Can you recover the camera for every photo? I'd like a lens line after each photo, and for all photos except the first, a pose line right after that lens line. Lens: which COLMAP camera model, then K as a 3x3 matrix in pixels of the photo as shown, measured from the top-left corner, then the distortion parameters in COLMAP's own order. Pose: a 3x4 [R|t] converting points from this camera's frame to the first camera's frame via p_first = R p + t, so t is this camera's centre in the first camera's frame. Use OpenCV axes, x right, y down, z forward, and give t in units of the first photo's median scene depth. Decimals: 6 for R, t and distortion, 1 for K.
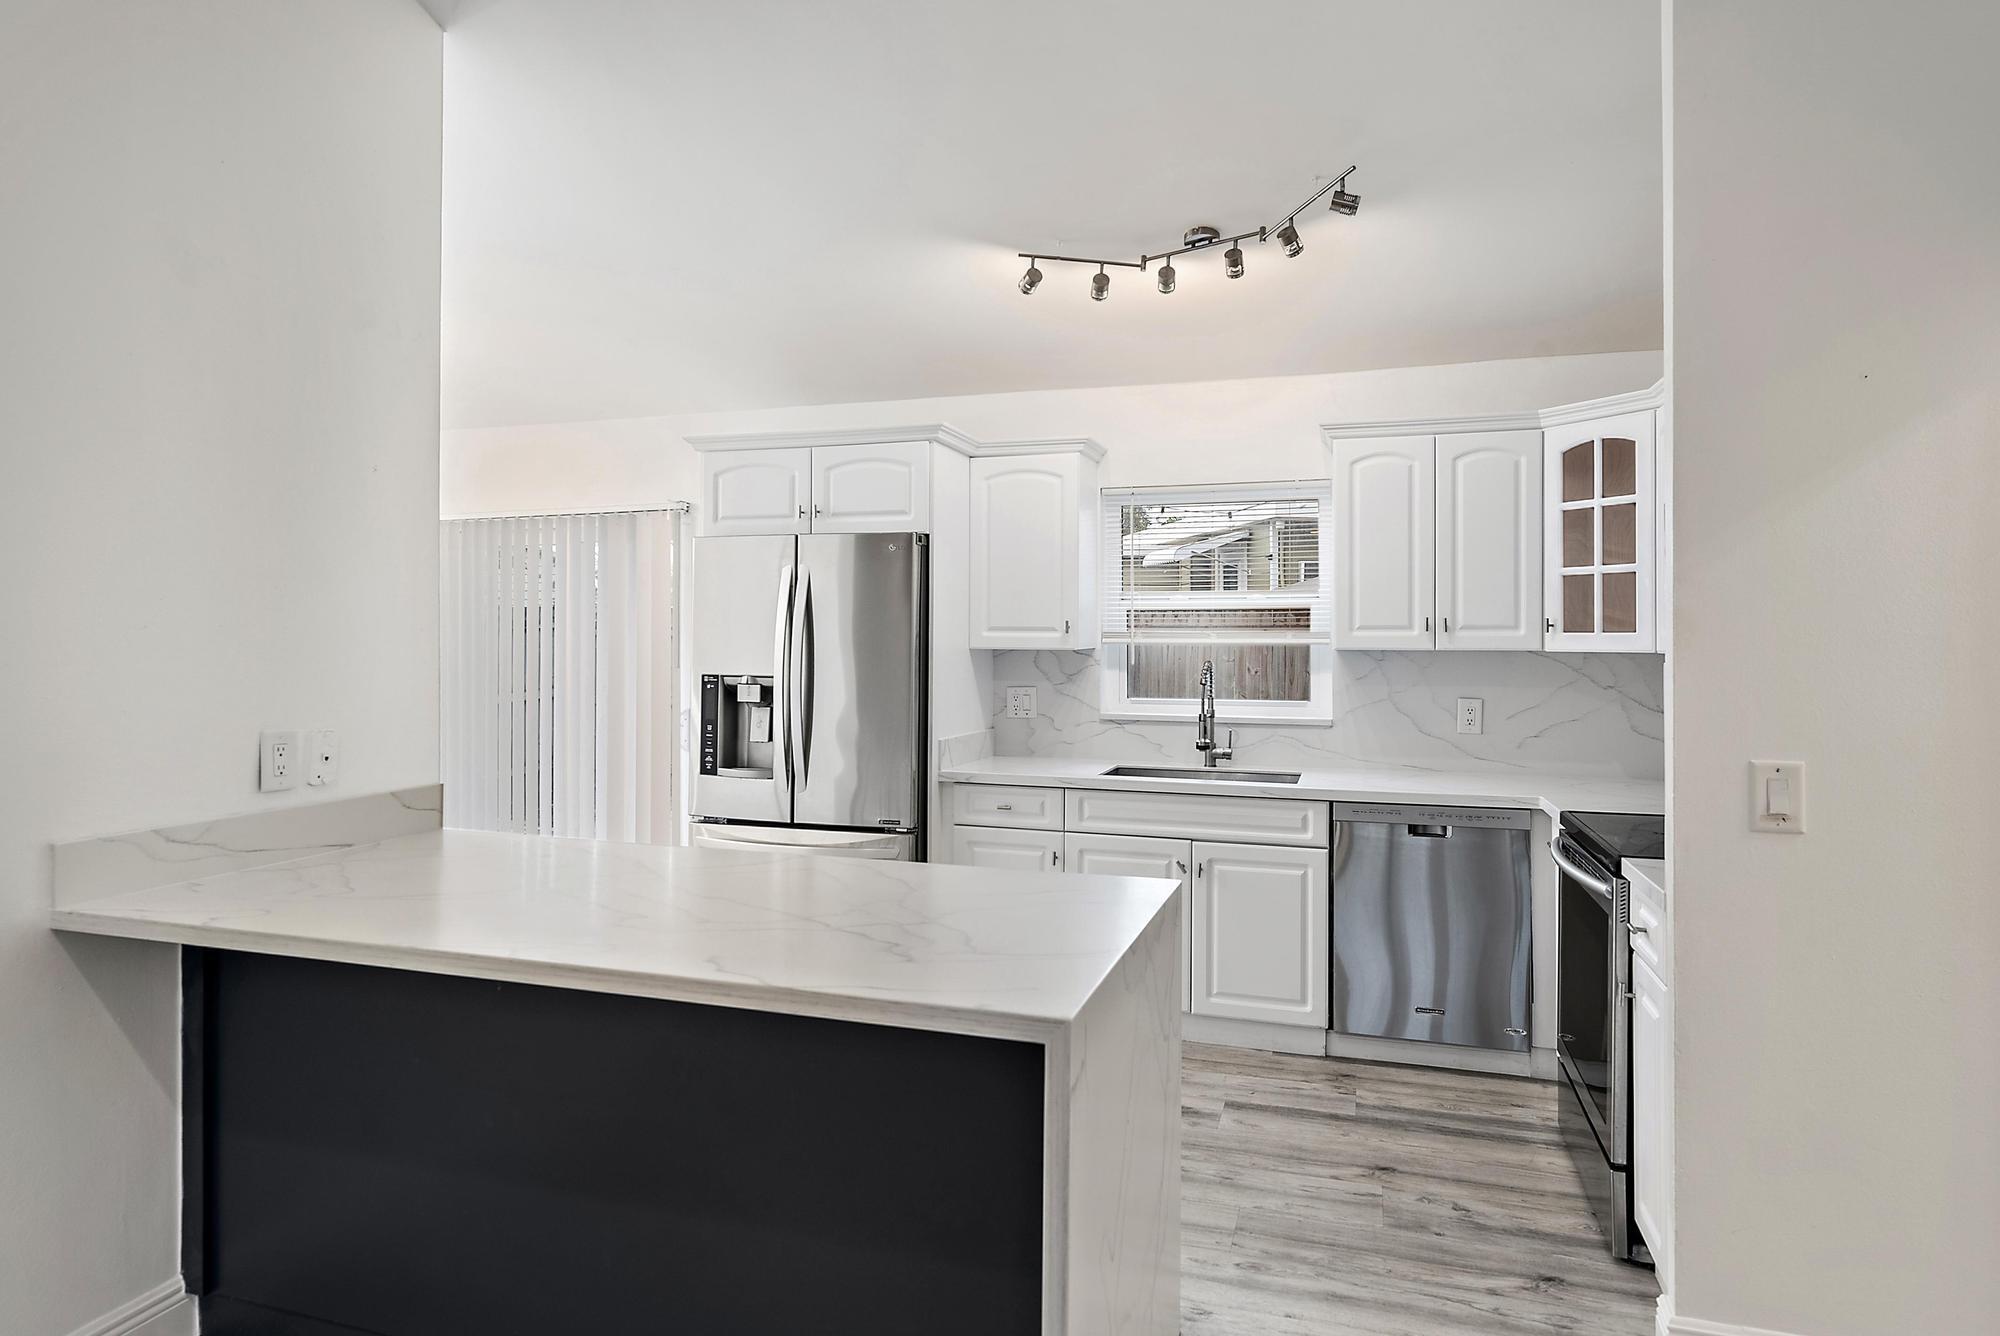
lens RADIAL K [[1112.8, 0, 991.5], [0, 1112.8, 625.9], [0, 0, 1]] dist [0.004328, -0.001232]
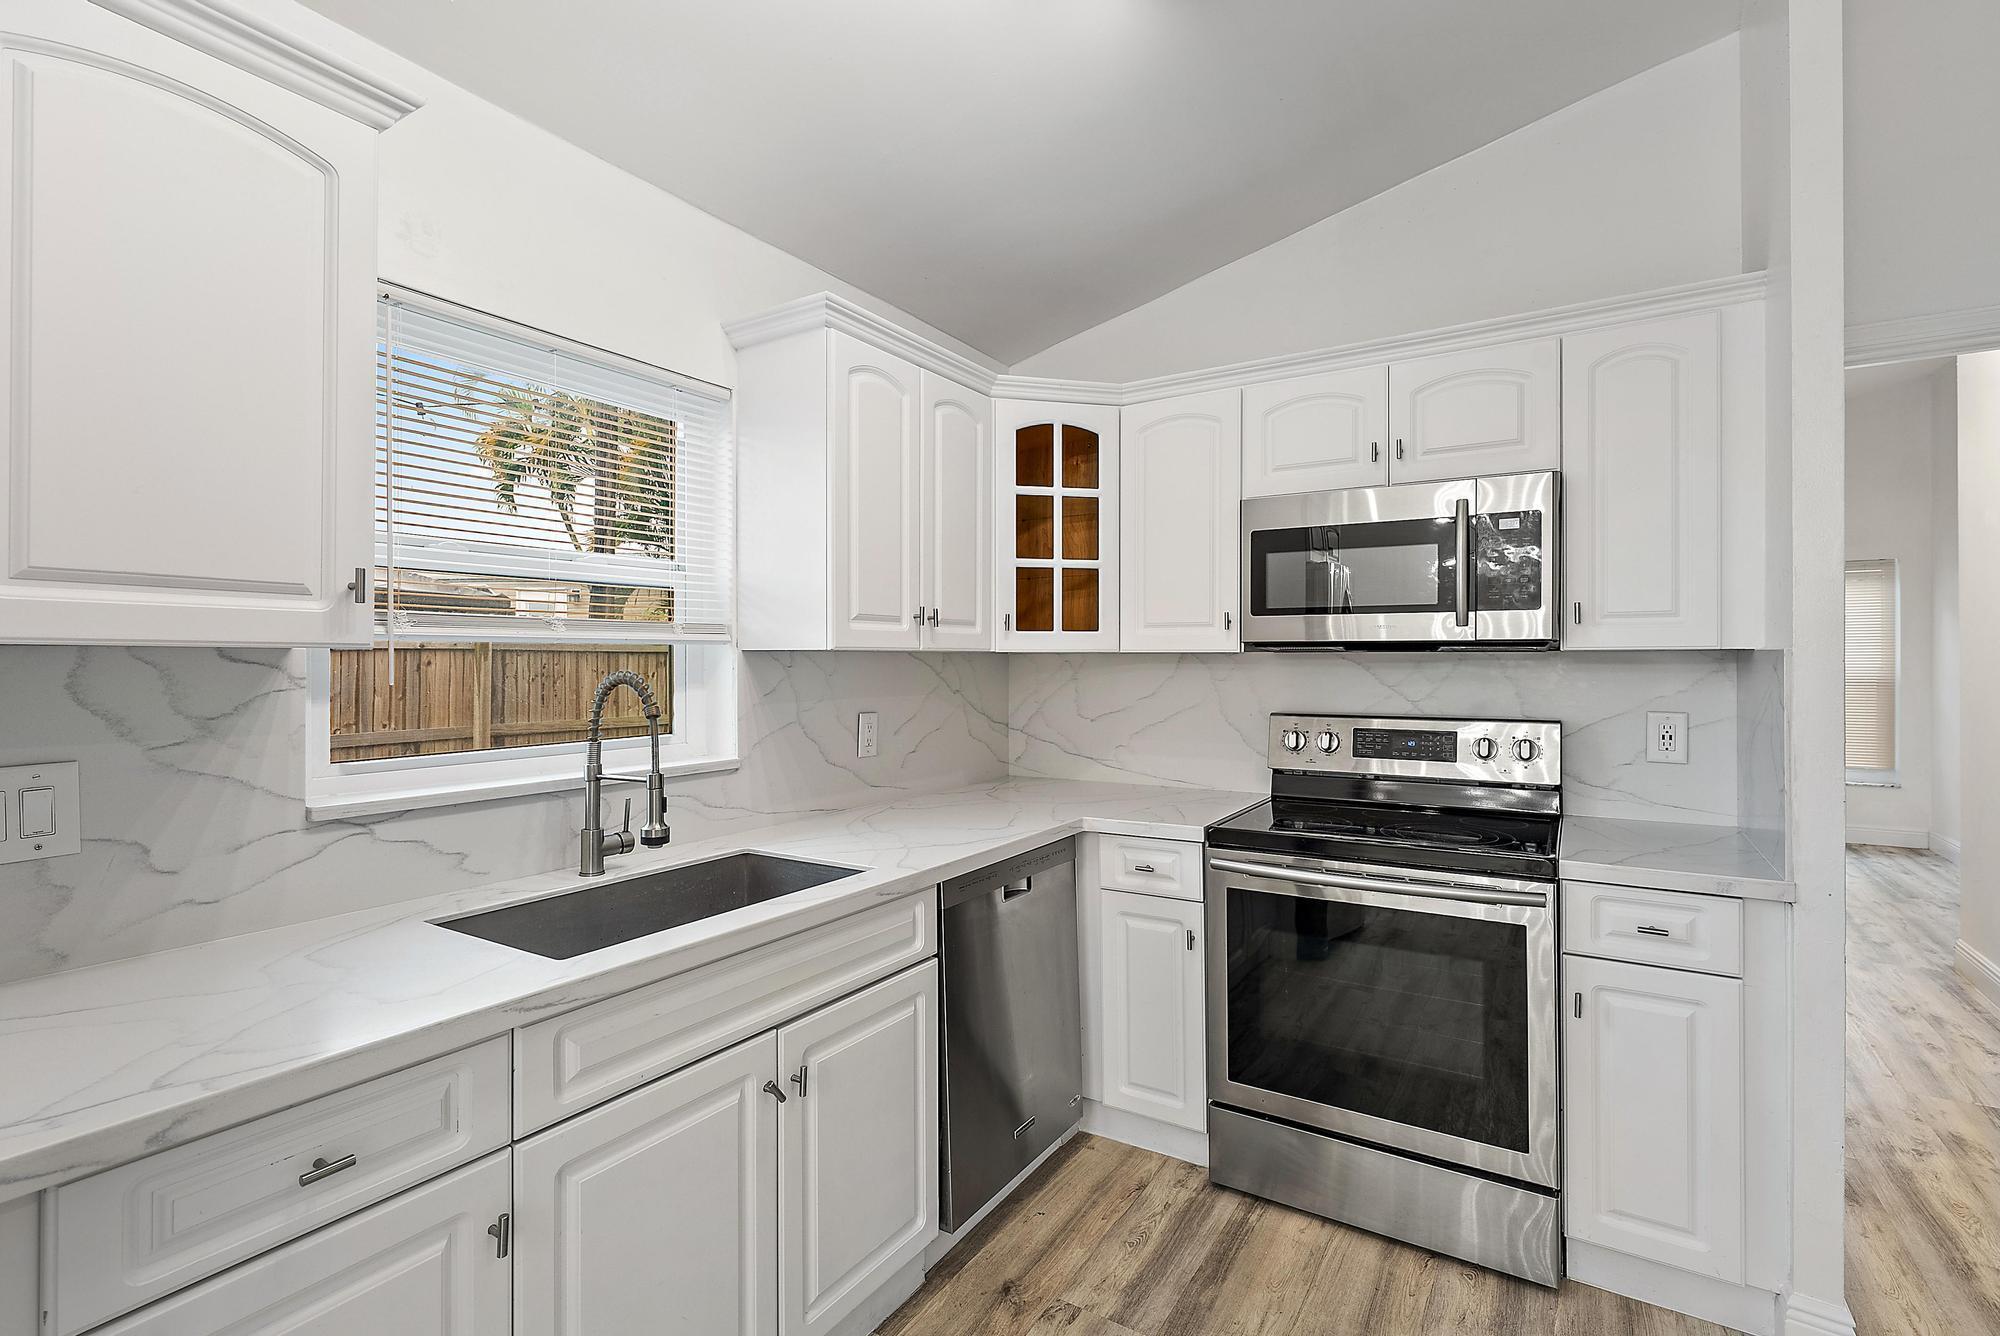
lens RADIAL K [[900.0, 0, 990.5], [0, 900.0, 657.6], [0, 0, 1]] dist [-0.001366, 0.001081]
pose [[0.257939, -0.000196, 0.966161, -0.181324], [-0.008400, 0.999962, 0.002446, 0.024416], [-0.966125, -0.008747, 0.257928, 0.790529]]
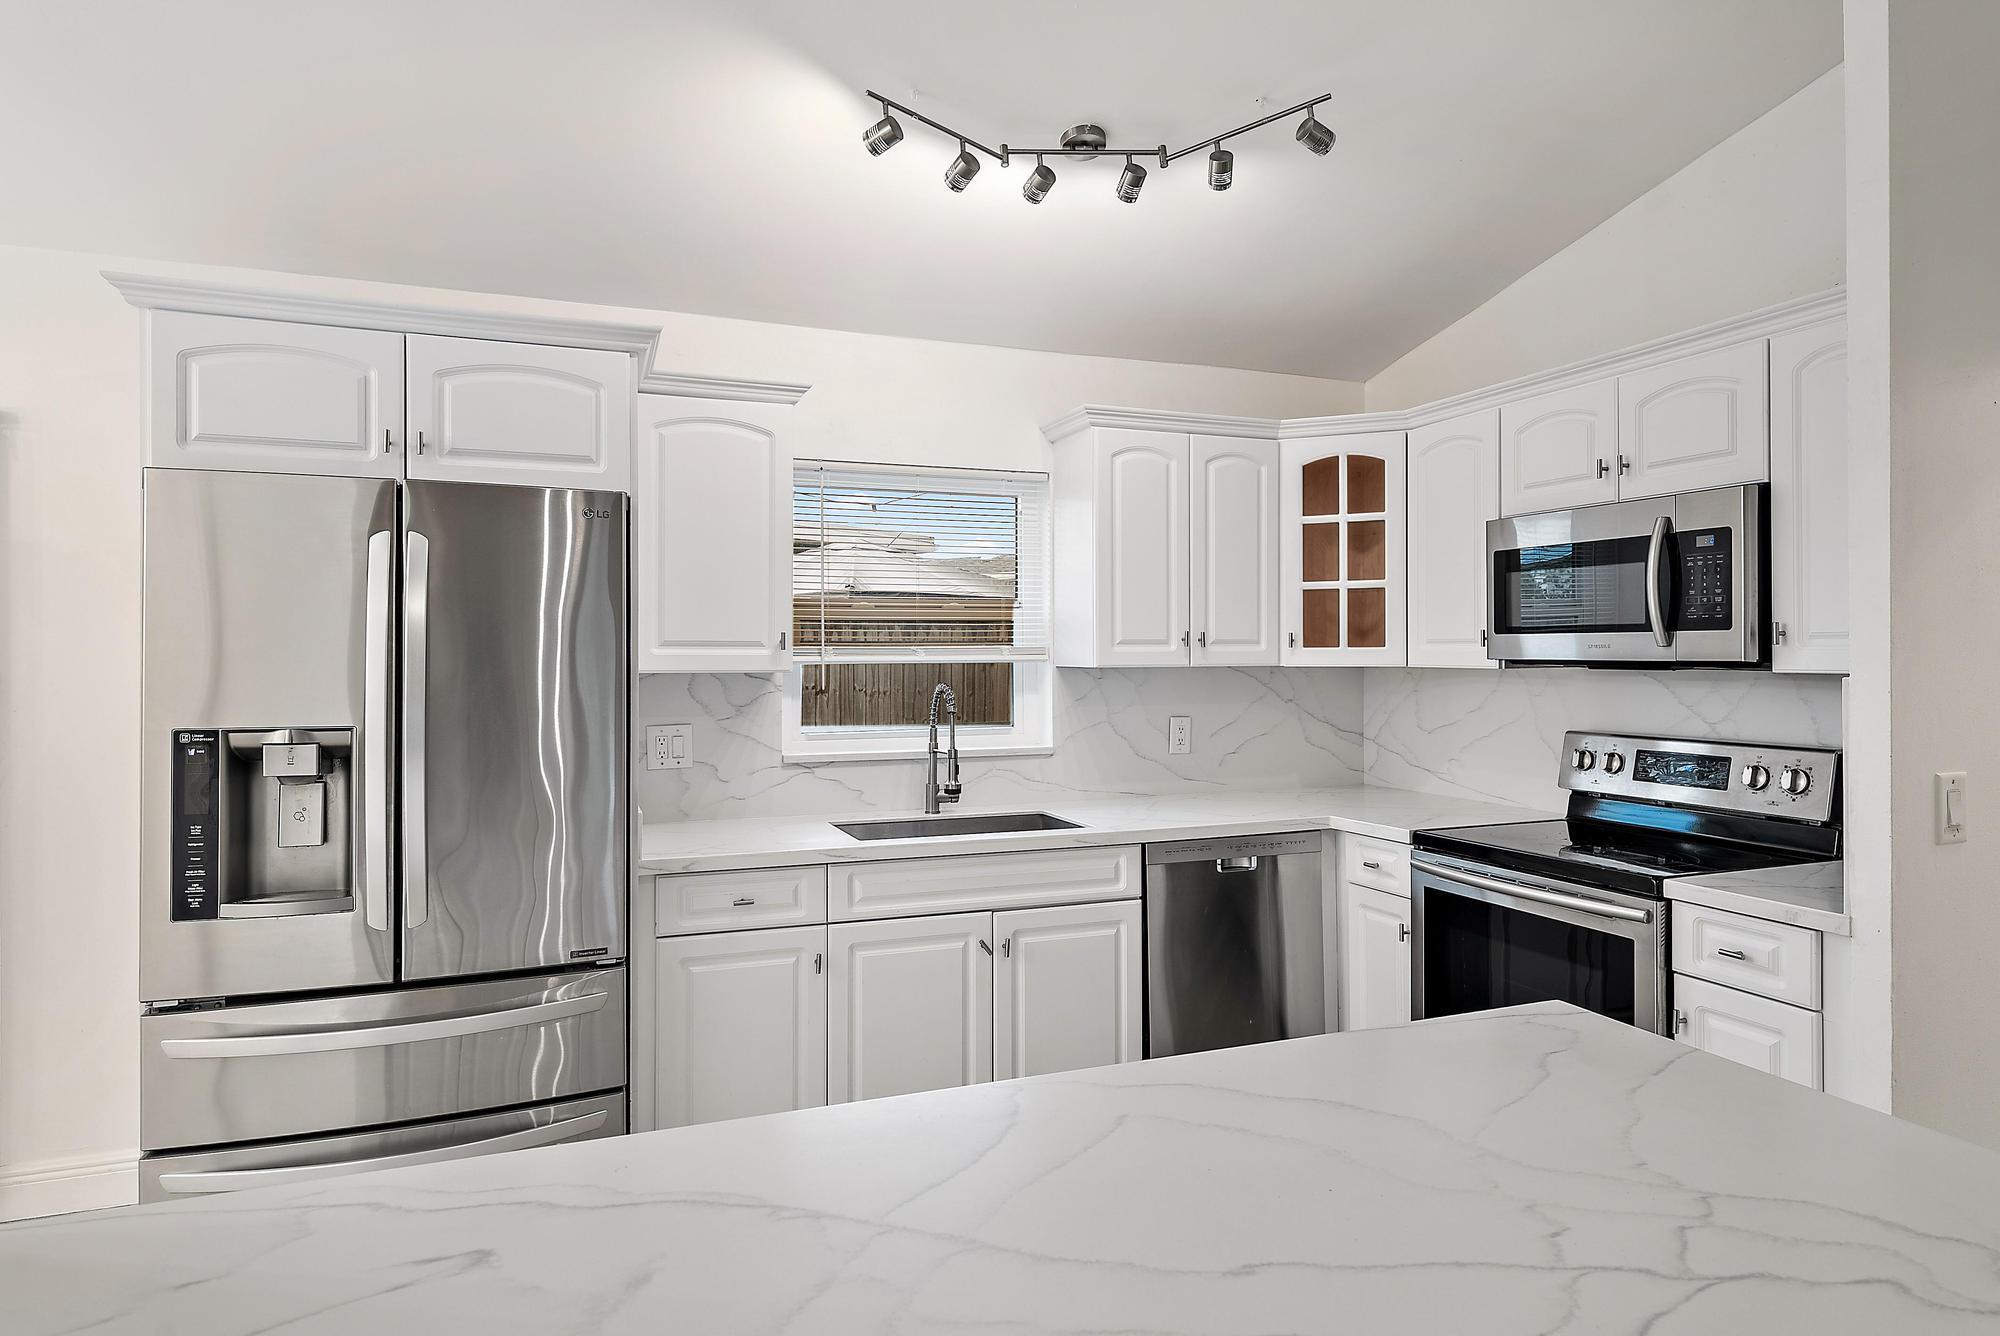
lens RADIAL K [[1112.8, 0, 981.0], [0, 1112.8, 654.2], [0, 0, 1]] dist [0.004328, -0.001232]
pose [[0.784756, -0.005551, 0.619780, -0.309963], [-0.000946, 0.999948, 0.010154, 0.002132], [-0.619804, -0.008555, 0.784710, 0.379117]]
